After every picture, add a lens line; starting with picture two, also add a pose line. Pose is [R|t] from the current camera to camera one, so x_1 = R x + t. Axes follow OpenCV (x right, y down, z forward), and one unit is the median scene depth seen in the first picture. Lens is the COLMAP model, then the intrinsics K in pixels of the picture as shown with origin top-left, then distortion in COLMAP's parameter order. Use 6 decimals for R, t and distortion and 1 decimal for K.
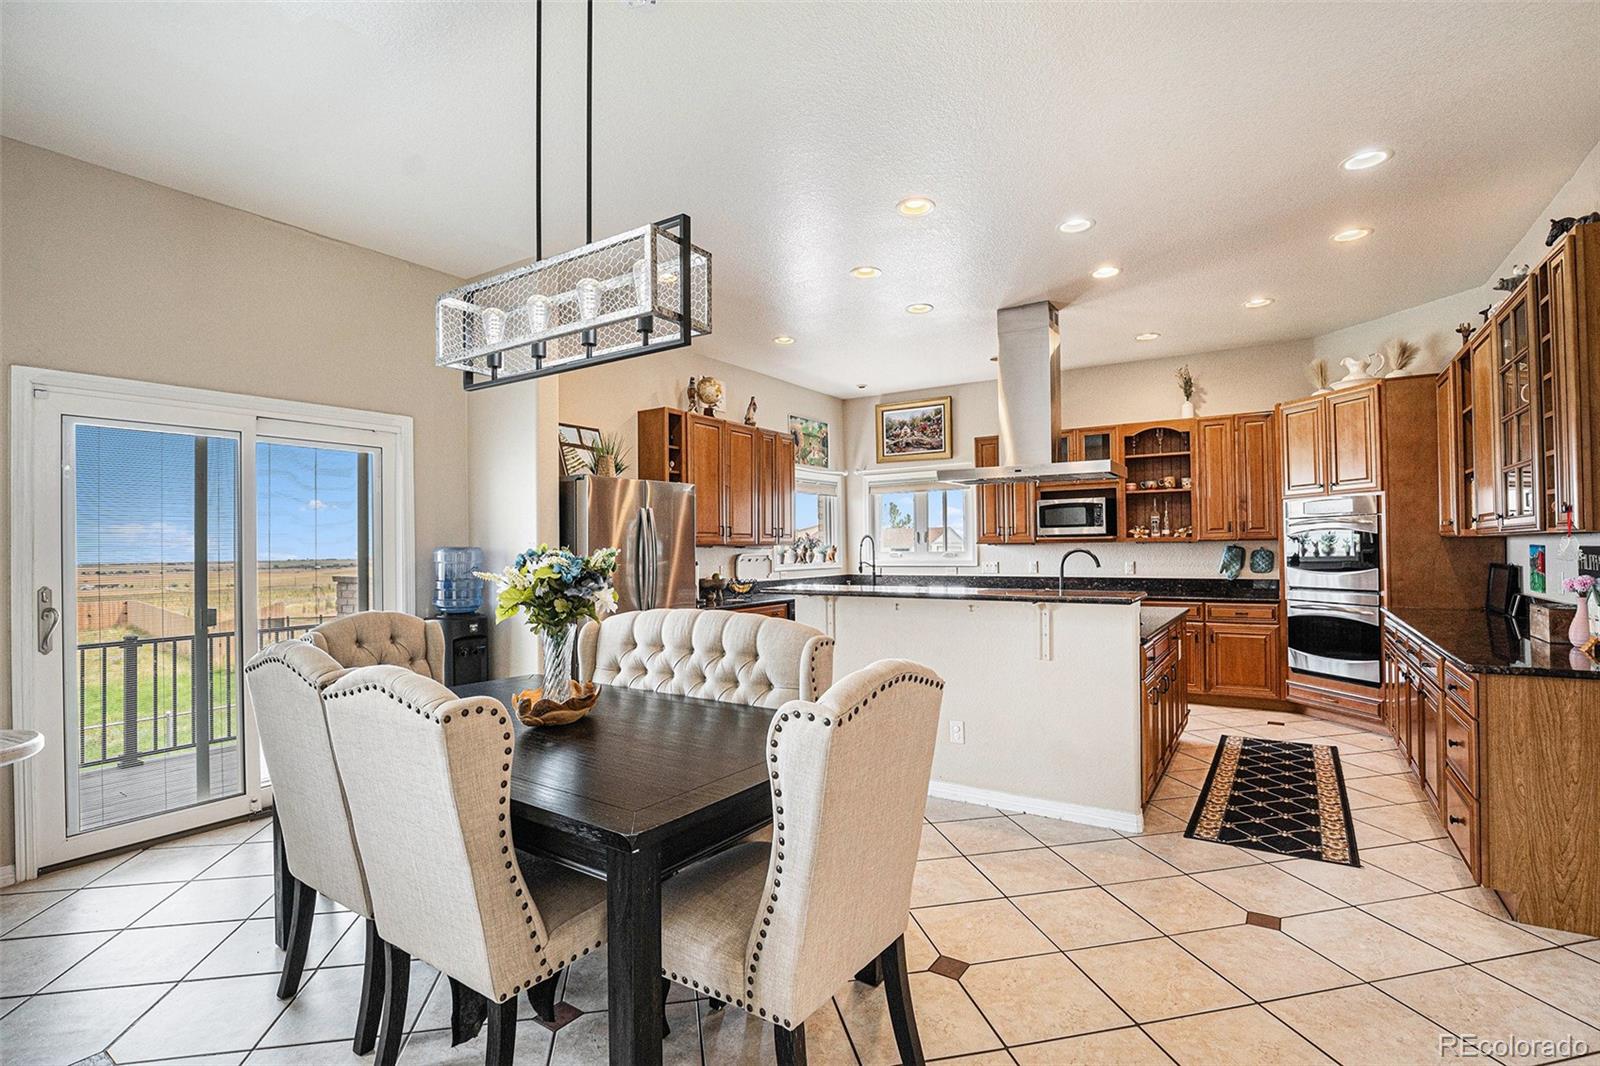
lens RADIAL K [[751.7, 0, 806.6], [0, 751.7, 524.1], [0, 0, 1]] dist [-0.022633, 0.000597]
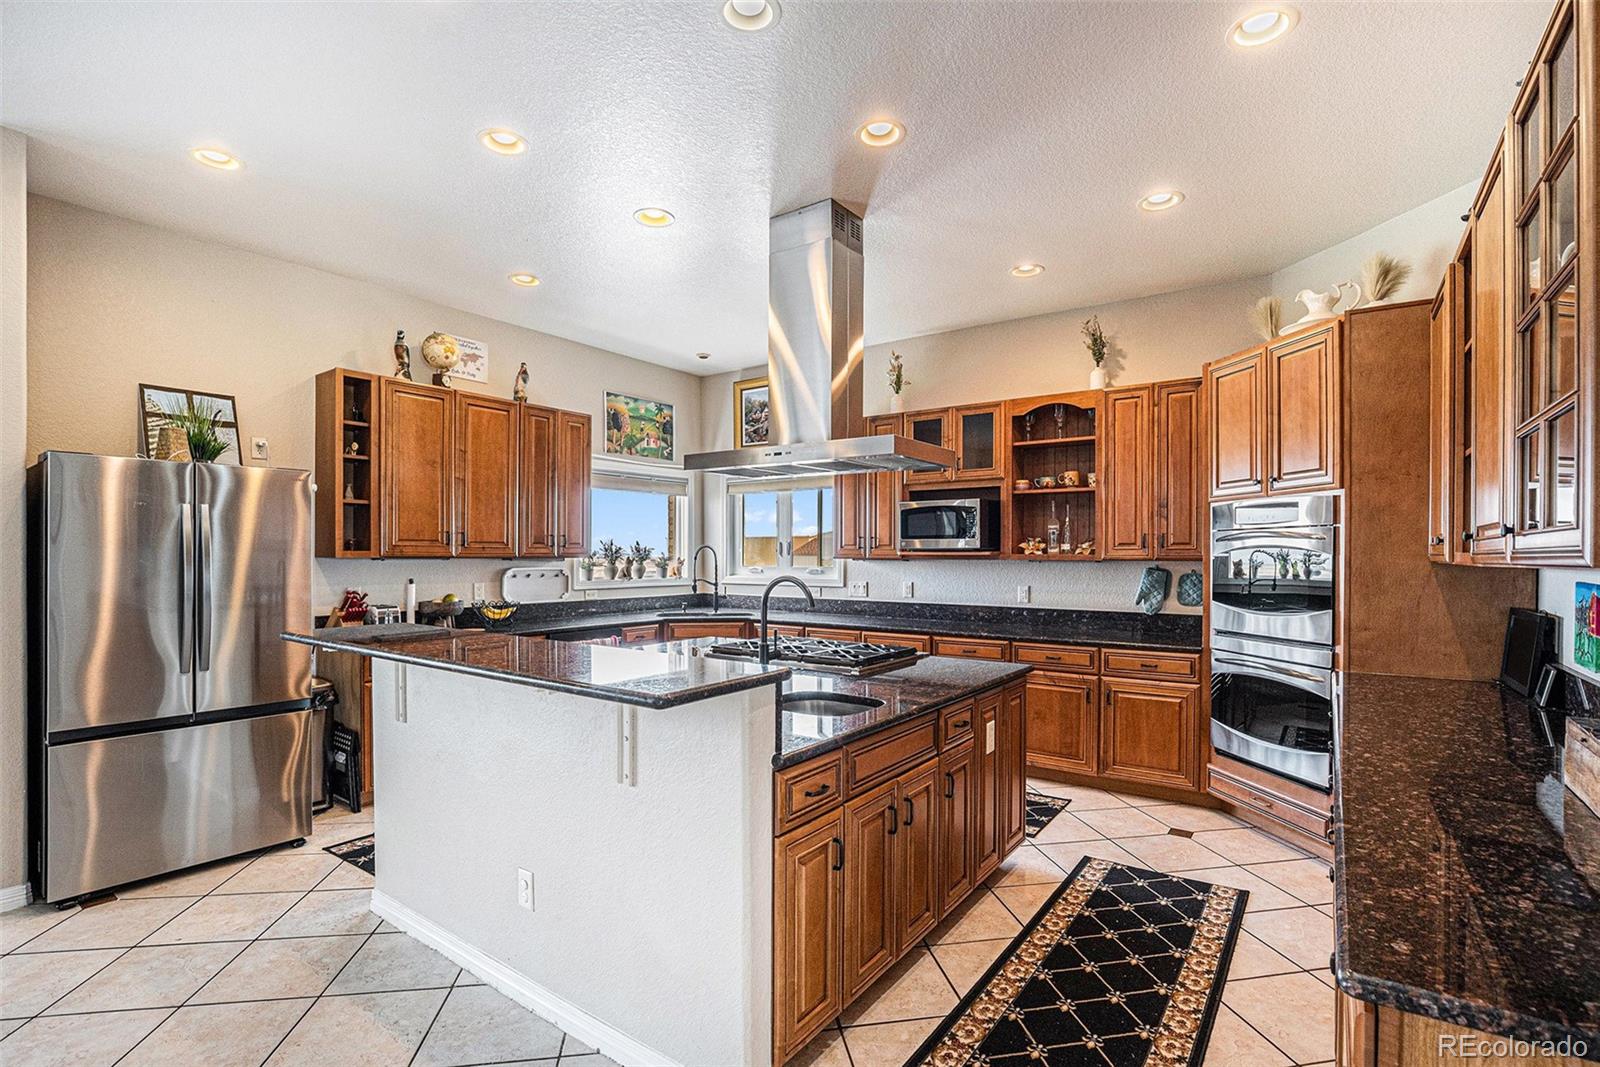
lens RADIAL K [[751.7, 0, 804.6], [0, 751.7, 545.1], [0, 0, 1]] dist [-0.022633, 0.000597]
pose [[0.998870, 0.012551, -0.045841, 0.272664], [-0.011656, 0.999737, 0.019753, -0.002824], [0.046077, -0.019196, 0.998753, 0.268992]]
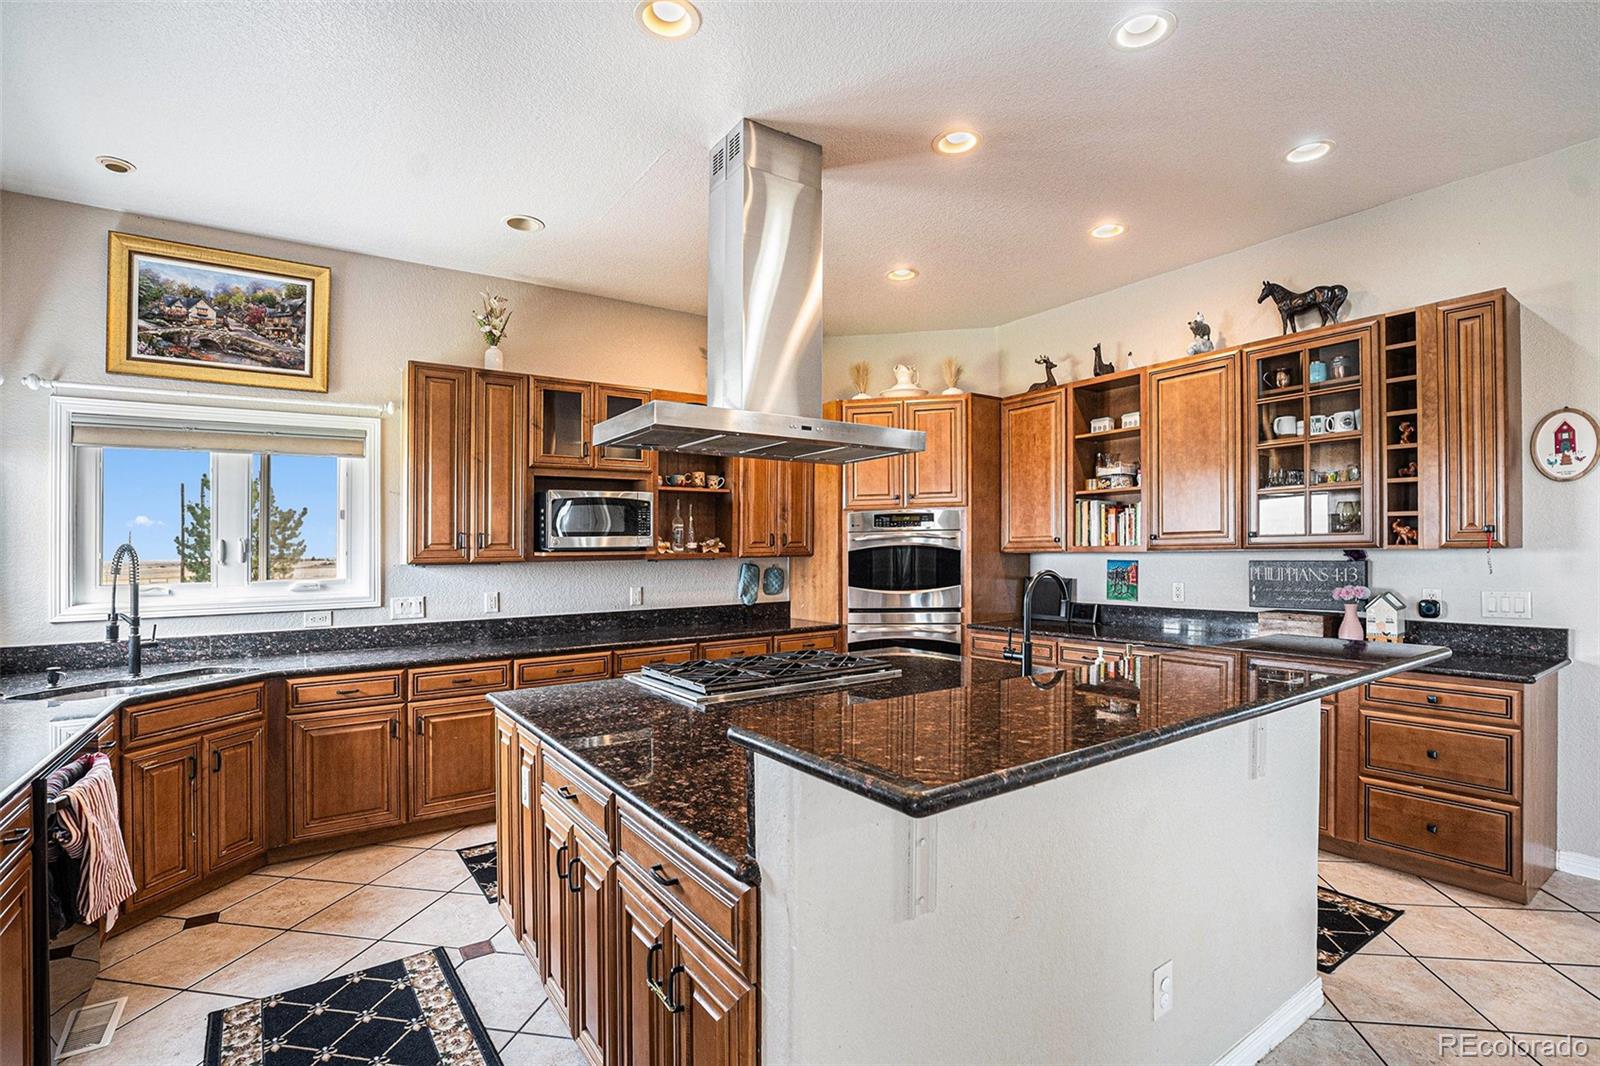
lens RADIAL K [[751.7, 0, 812.0], [0, 751.7, 536.5], [0, 0, 1]] dist [-0.022633, 0.000597]
pose [[0.369853, 0.025533, 0.928739, -0.179752], [-0.016755, 0.999643, -0.020810, 0.015910], [-0.928939, -0.007864, 0.370149, 0.645505]]
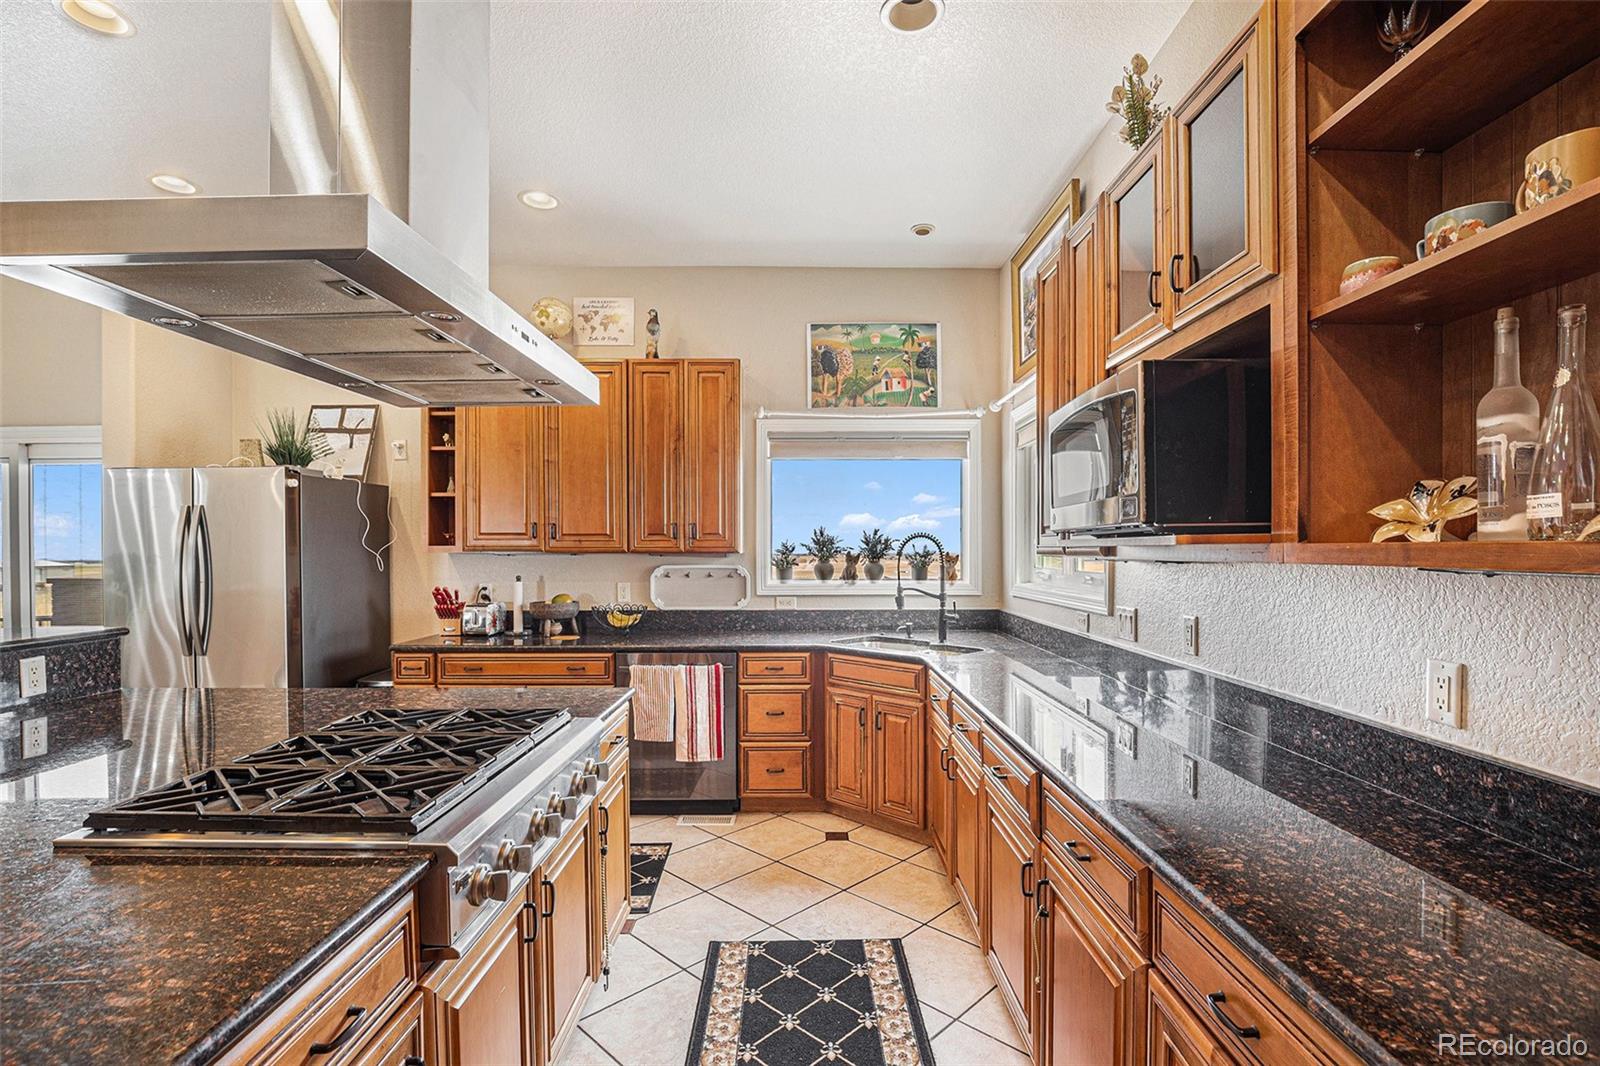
lens RADIAL K [[751.7, 0, 802.1], [0, 751.7, 545.0], [0, 0, 1]] dist [-0.022633, 0.000597]
pose [[0.546788, 0.006751, -0.837244, 0.553537], [0.021279, 0.999532, 0.021957, 0.012345], [0.837001, -0.029822, 0.546389, 0.825626]]
